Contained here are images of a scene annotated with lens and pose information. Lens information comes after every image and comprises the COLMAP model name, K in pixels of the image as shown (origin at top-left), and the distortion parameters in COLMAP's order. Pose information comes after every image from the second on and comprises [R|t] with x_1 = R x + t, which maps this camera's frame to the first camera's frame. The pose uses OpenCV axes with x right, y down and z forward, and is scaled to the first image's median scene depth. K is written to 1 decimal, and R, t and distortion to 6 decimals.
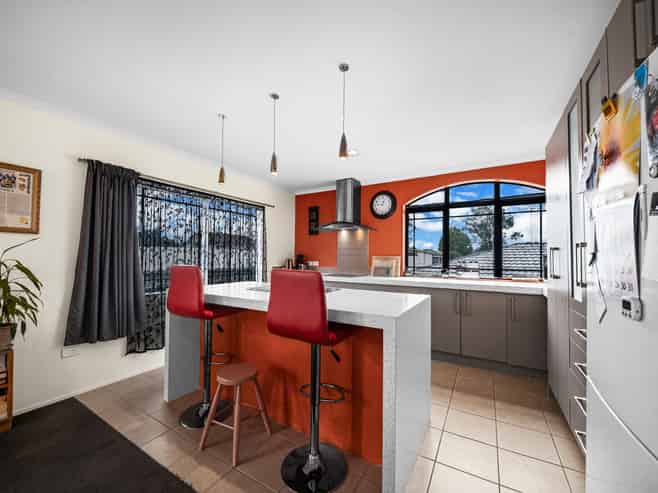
lens RADIAL K [[270.9, 0, 328.3], [0, 270.9, 250.6], [0, 0, 1]] dist [-0.009067, -0.000252]
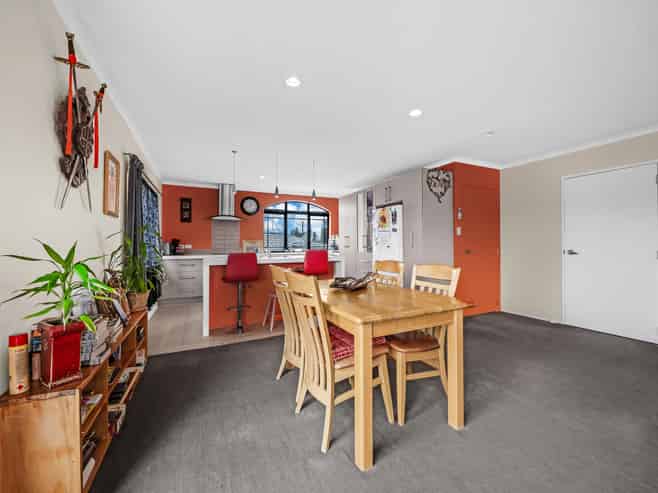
lens RADIAL K [[270.9, 0, 328.3], [0, 270.9, 250.6], [0, 0, 1]] dist [-0.009067, -0.000252]
pose [[0.558932, -0.025741, 0.828814, -0.863824], [-0.018517, 0.998881, 0.043510, 0.003781], [-0.829007, -0.039667, 0.557830, -0.219107]]
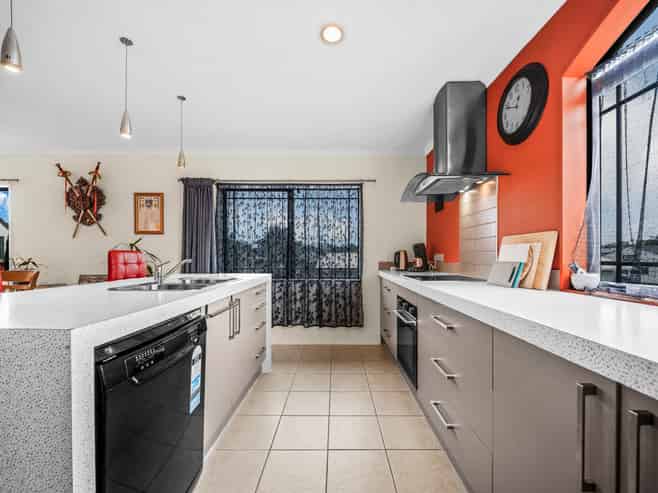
lens RADIAL K [[270.9, 0, 328.3], [0, 270.9, 250.6], [0, 0, 1]] dist [-0.009067, -0.000252]
pose [[0.495563, -0.029050, -0.868086, 0.431960], [0.018182, 0.999568, -0.023070, 0.049481], [0.868382, -0.004351, 0.495877, 0.616352]]
